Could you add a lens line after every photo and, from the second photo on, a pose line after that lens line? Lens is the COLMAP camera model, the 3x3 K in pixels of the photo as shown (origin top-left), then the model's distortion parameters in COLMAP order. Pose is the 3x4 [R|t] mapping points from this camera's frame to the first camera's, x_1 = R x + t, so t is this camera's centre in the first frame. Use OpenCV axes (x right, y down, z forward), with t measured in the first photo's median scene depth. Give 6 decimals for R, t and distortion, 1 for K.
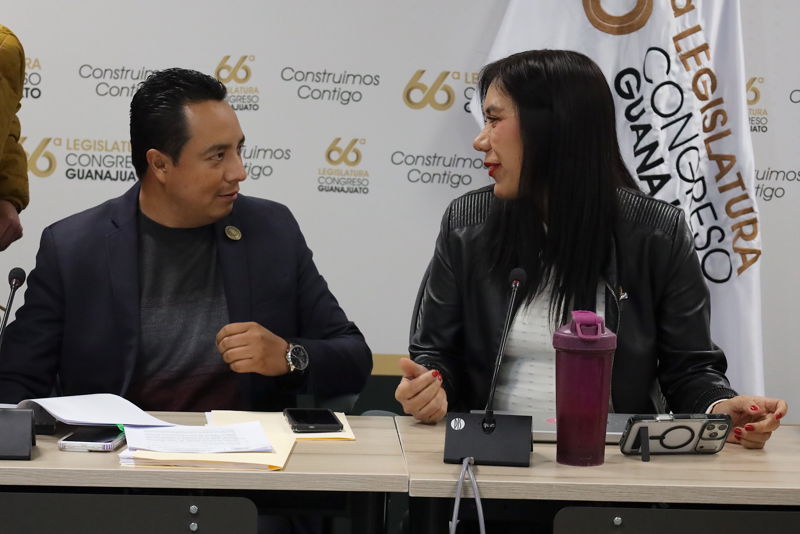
lens RADIAL K [[3155.7, 0, 400.0], [0, 3155.7, 267.0], [0, 0, 1]] dist [0.017555, -0.262296]
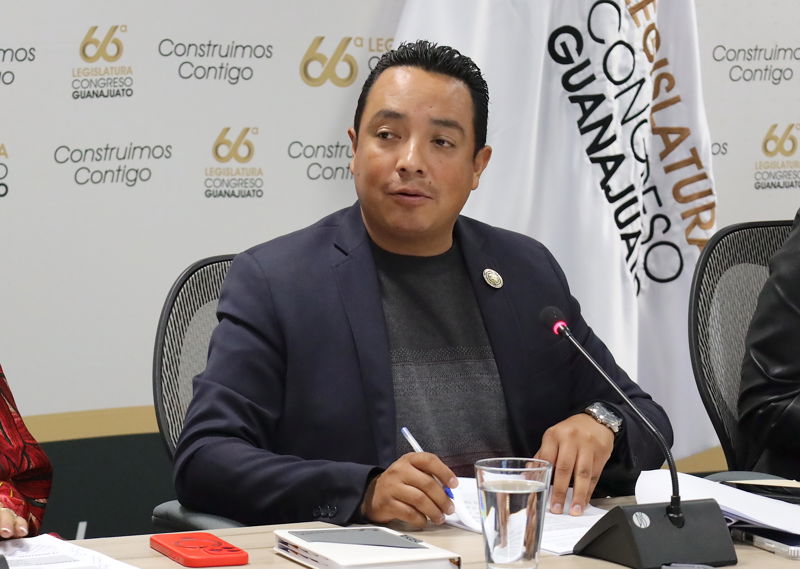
lens RADIAL K [[3610.8, 0, 400.0], [0, 3610.8, 284.5], [0, 0, 1]] dist [0.057275, -2.969386]
pose [[0.887586, -0.063941, 0.456183, -0.394656], [0.058189, 0.997950, 0.026659, -0.023874], [-0.456953, 0.002883, 0.889486, 0.192280]]
